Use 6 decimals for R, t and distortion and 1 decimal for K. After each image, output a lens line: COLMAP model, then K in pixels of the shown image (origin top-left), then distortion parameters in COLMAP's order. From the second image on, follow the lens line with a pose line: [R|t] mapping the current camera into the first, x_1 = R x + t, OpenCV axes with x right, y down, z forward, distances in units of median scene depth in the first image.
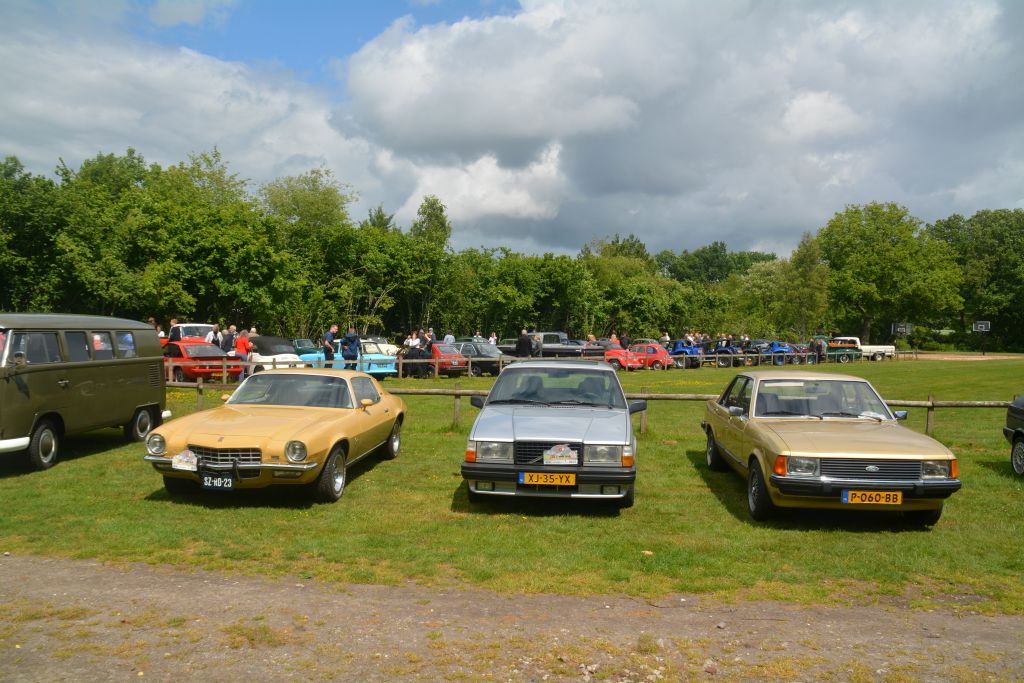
lens RADIAL K [[811.1, 0, 512.0], [0, 811.1, 341.5], [0, 0, 1]] dist [-0.169000, 0.122525]
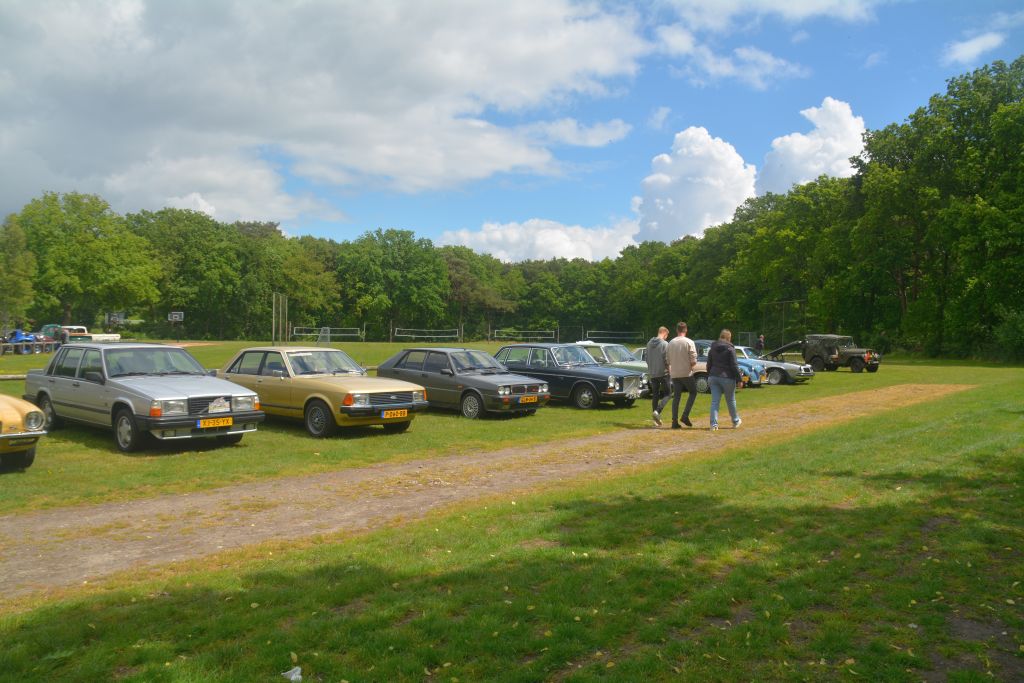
lens RADIAL K [[811.1, 0, 512.0], [0, 811.1, 341.5], [0, 0, 1]] dist [-0.169000, 0.122525]
pose [[0.546098, -0.014270, 0.837600, -0.818268], [0.002913, 0.999881, 0.015136, 0.008048], [-0.837716, -0.005826, 0.546075, -0.191812]]
